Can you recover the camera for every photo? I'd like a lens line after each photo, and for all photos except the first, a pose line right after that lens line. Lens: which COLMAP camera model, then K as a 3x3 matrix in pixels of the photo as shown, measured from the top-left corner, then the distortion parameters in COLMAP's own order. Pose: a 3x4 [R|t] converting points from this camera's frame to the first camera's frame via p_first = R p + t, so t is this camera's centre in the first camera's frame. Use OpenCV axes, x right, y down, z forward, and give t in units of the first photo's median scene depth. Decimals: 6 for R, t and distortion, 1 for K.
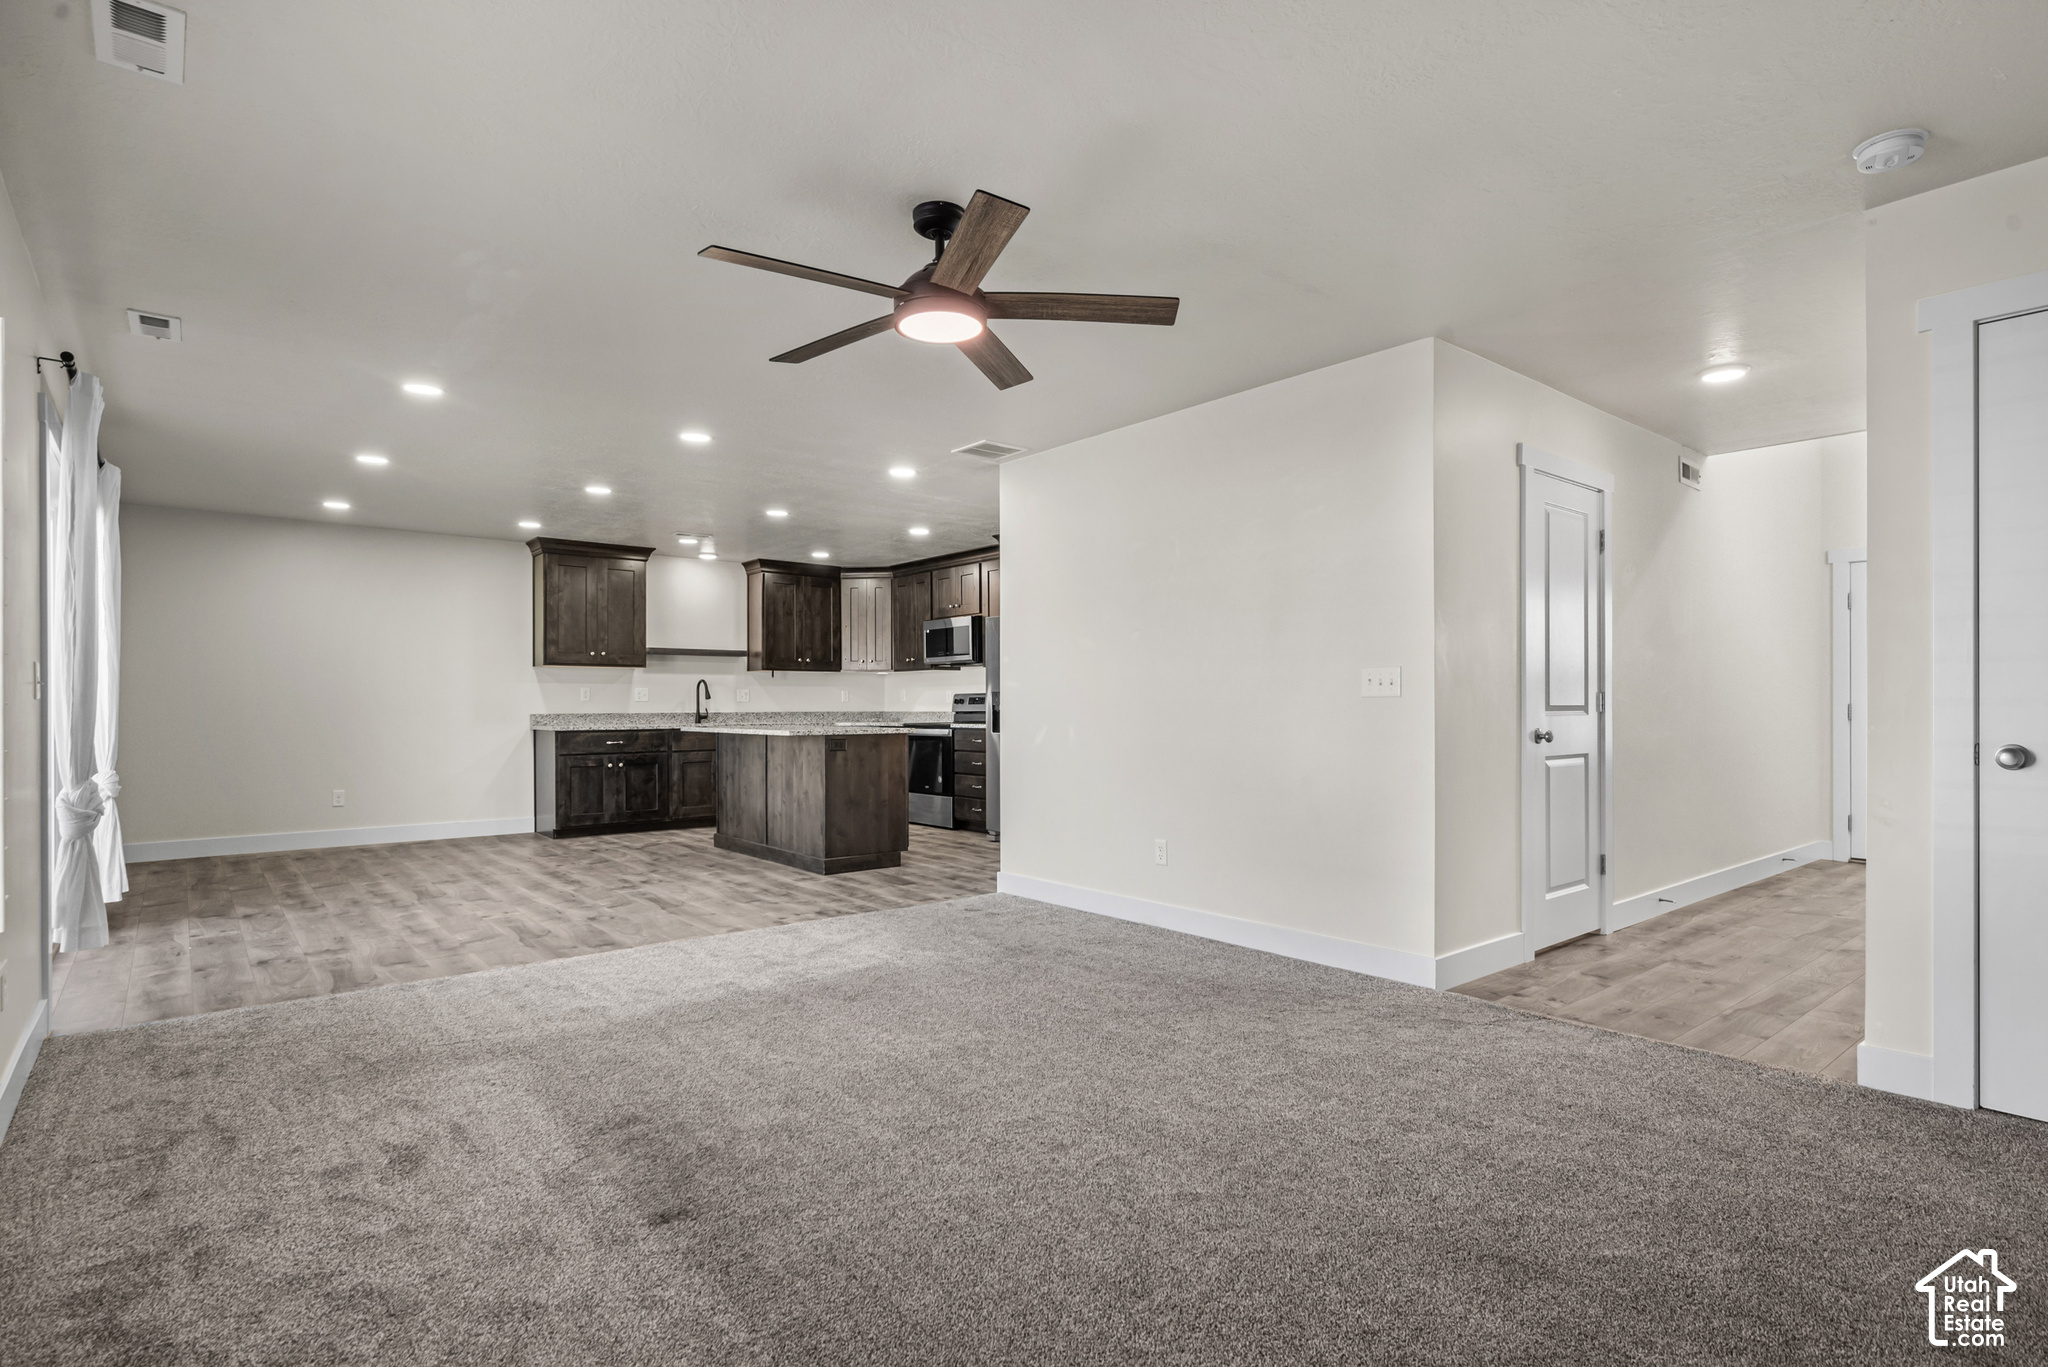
lens RADIAL K [[1018.6, 0, 1016.8], [0, 1018.6, 710.7], [0, 0, 1]] dist [0.002238, -0.000171]
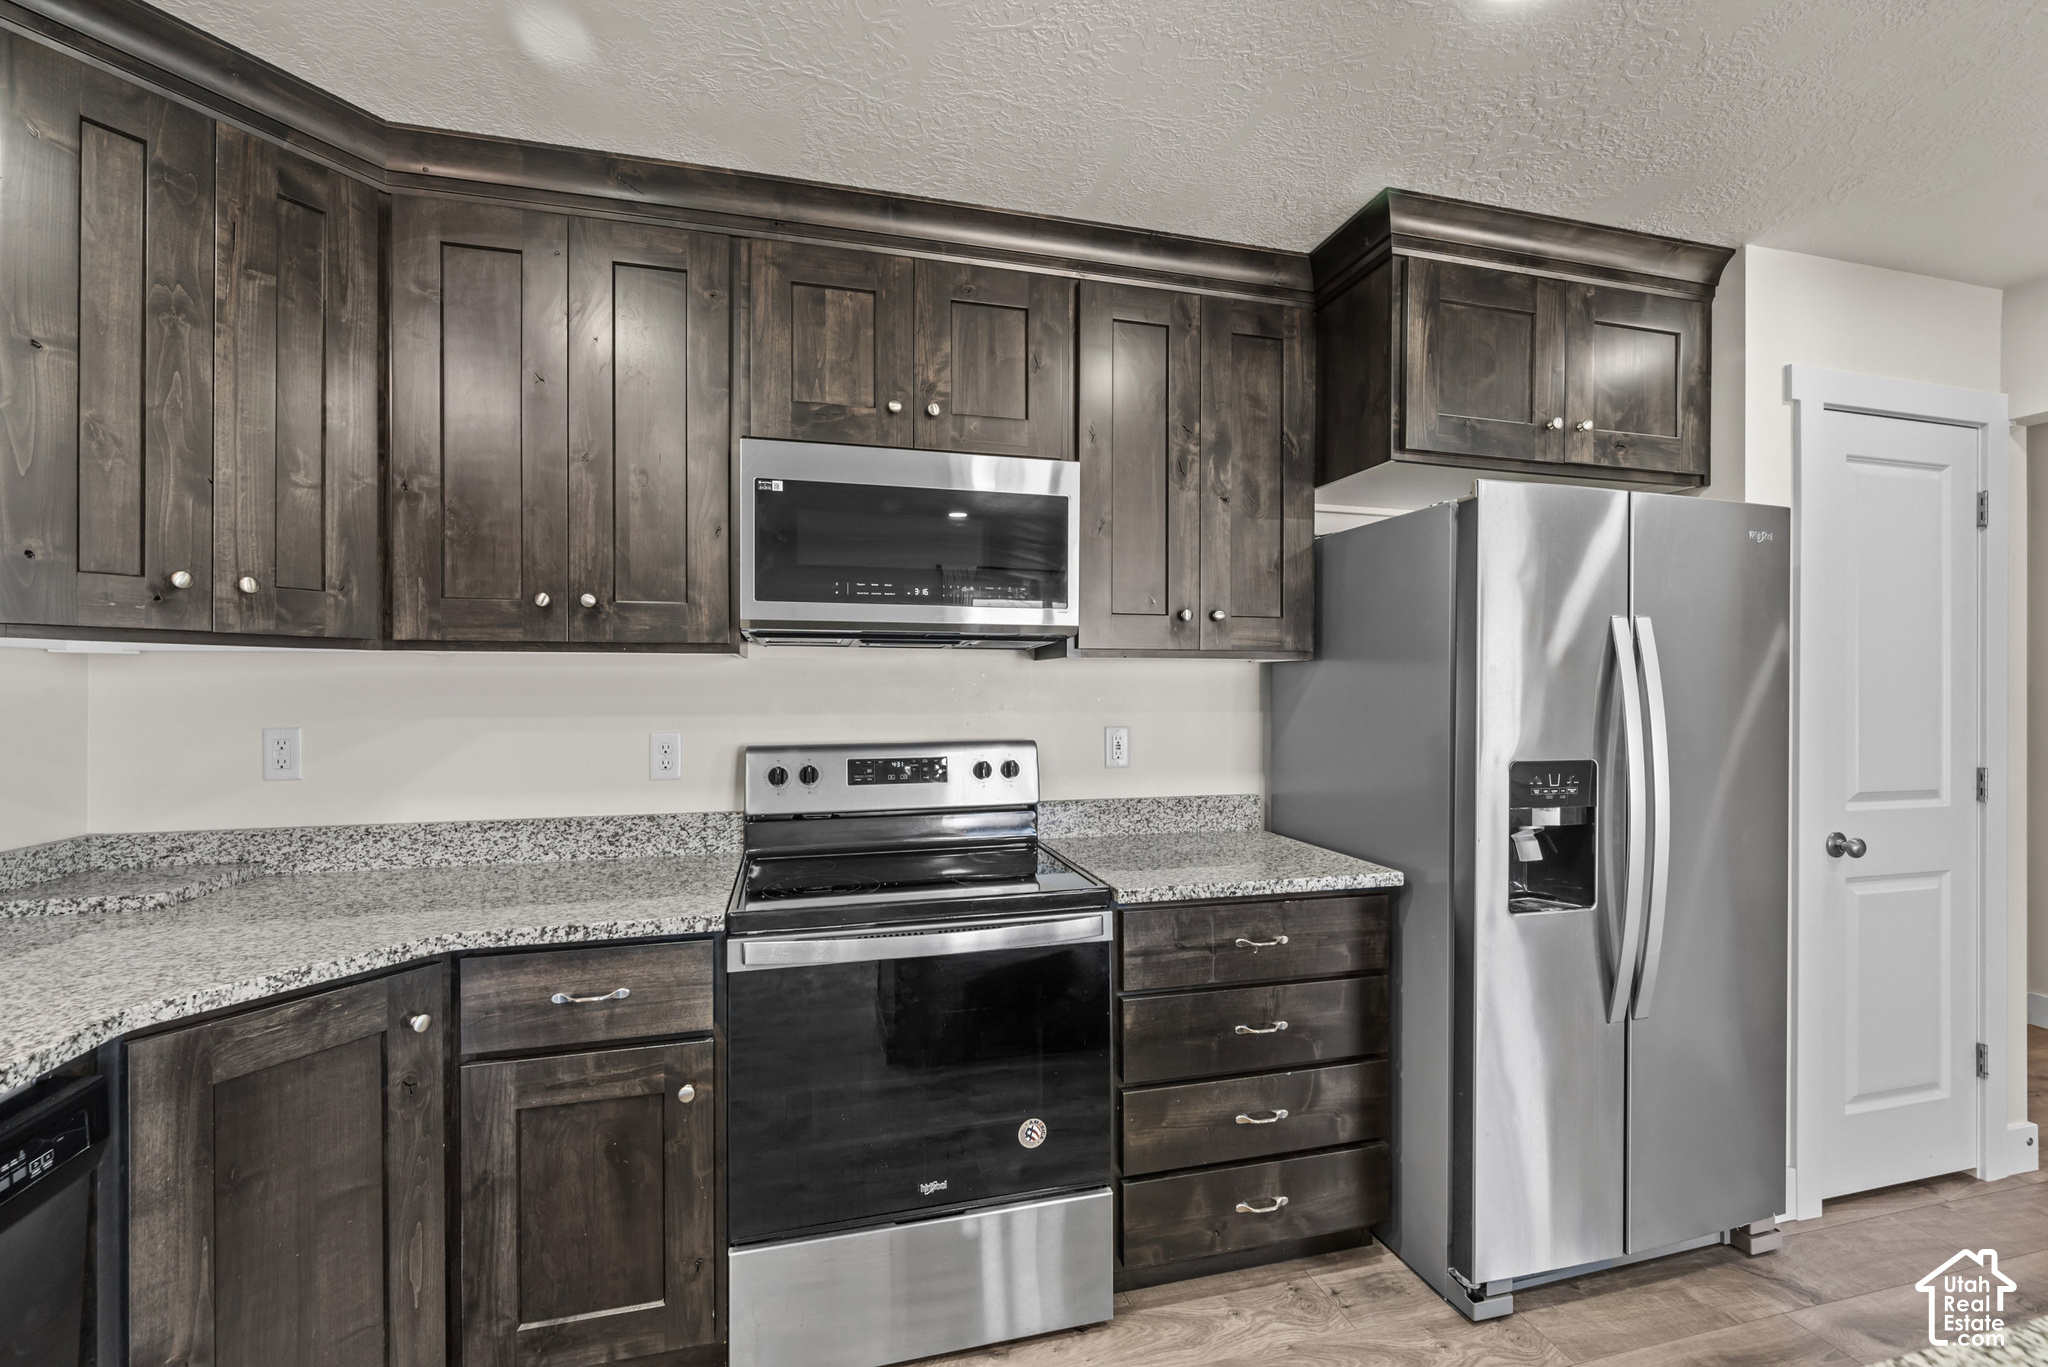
lens RADIAL K [[864.0, 0, 1026.8], [0, 864.0, 686.6], [0, 0, 1]] dist [-0.000474, -0.000285]
pose [[0.412213, 0.002724, 0.911084, -0.294936], [0.001700, 0.999991, -0.003759, -0.038854], [-0.911086, 0.003098, 0.412205, 1.061727]]
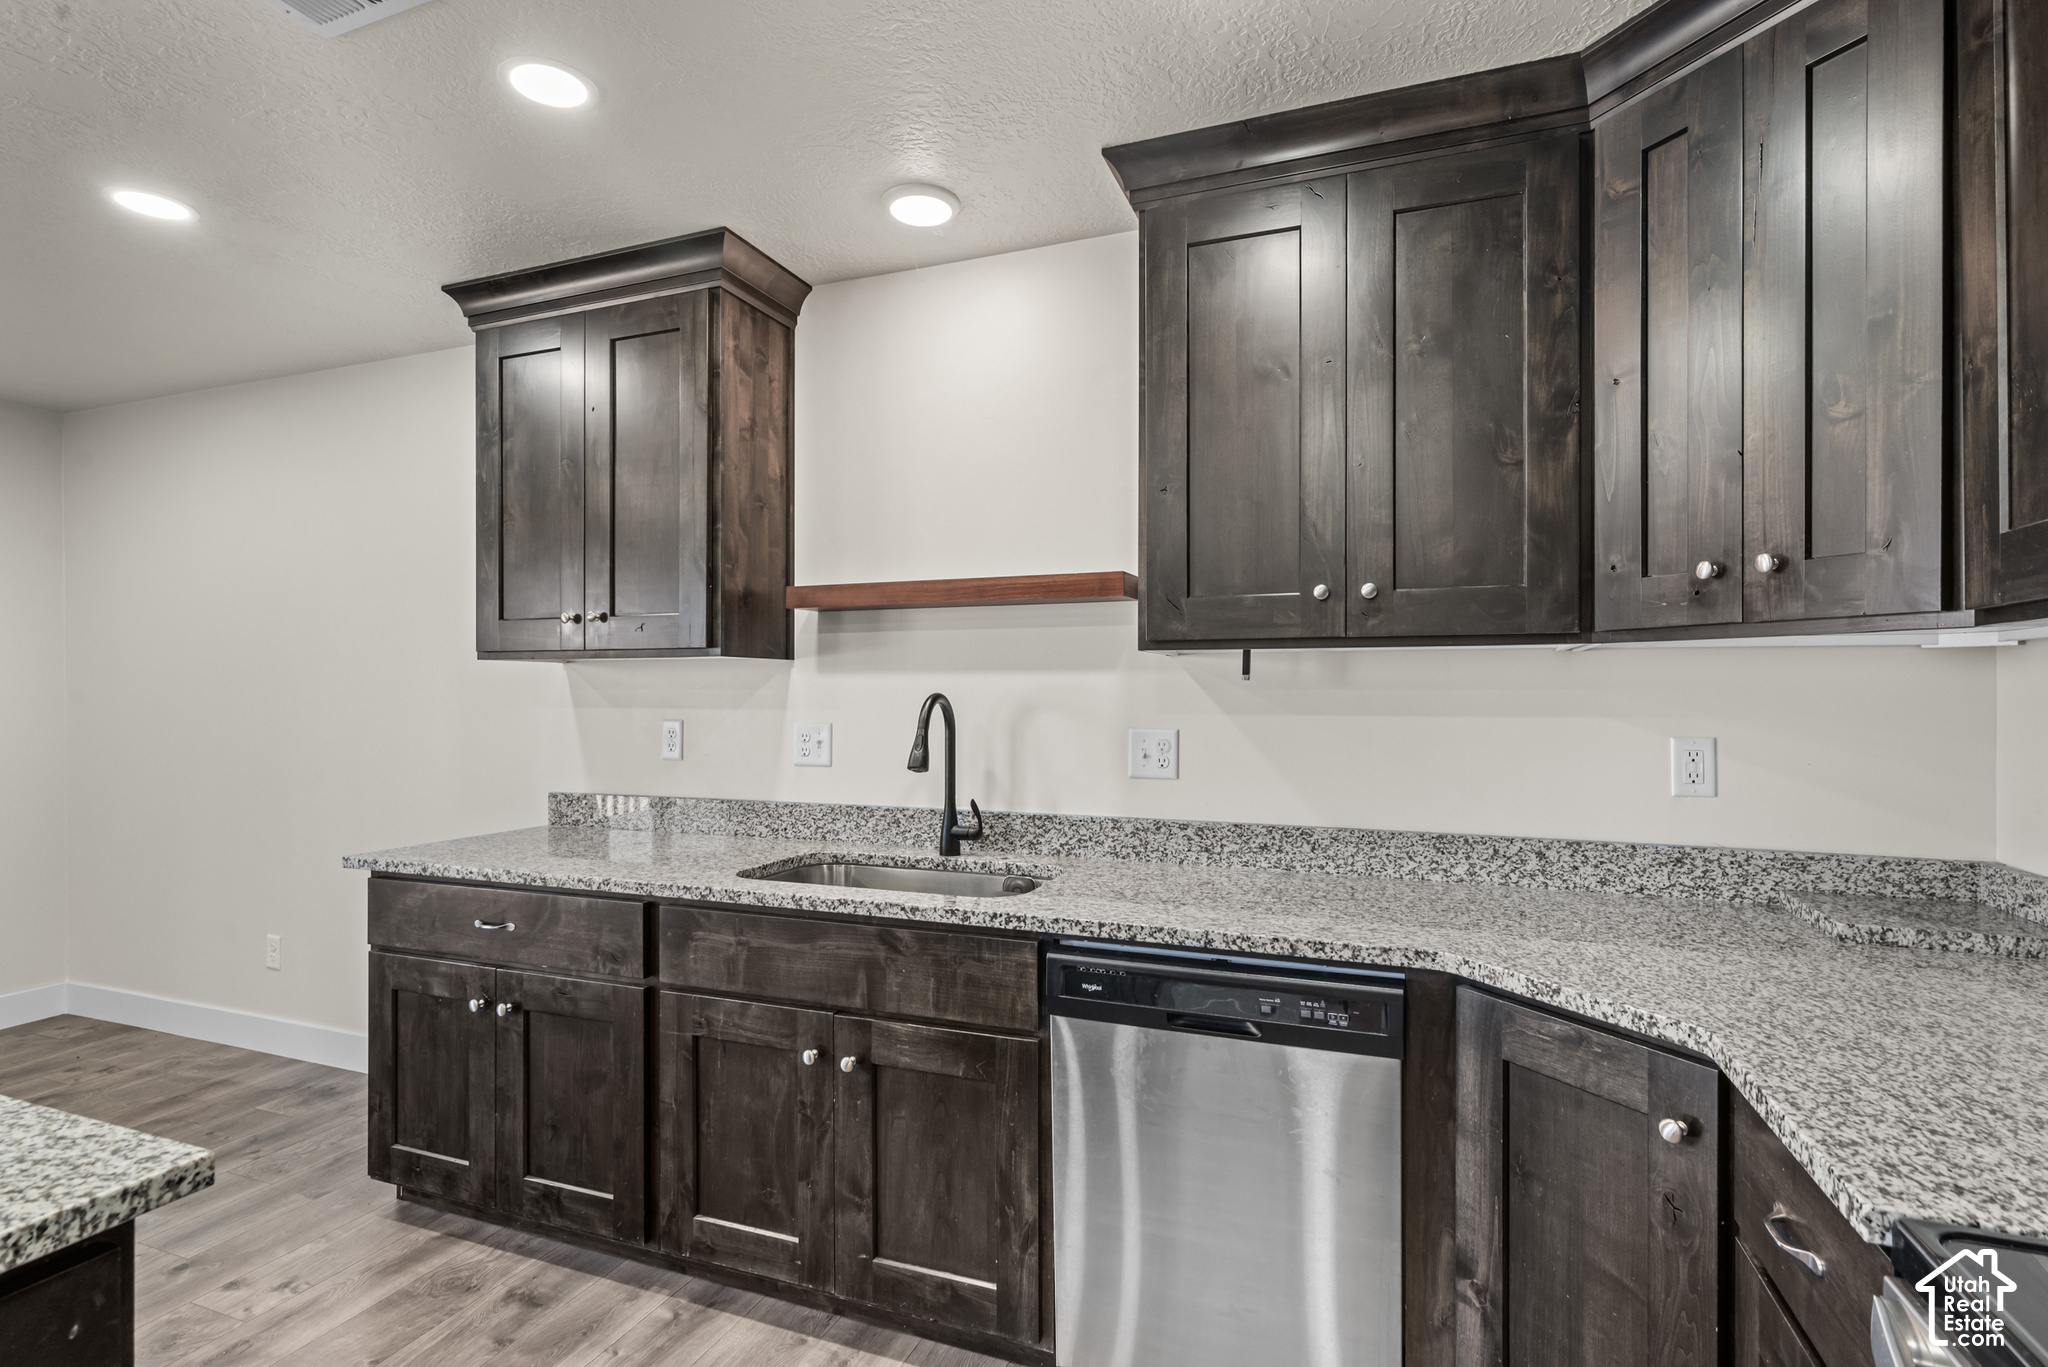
lens RADIAL K [[1018.8, 0, 1034.5], [0, 1018.8, 683.2], [0, 0, 1]] dist [-0.001786, 0.002056]
pose [[0.479796, -0.003859, -0.877372, -0.079508], [-0.004417, 0.999967, -0.006814, -0.038145], [0.877369, 0.007144, 0.479763, 1.087847]]
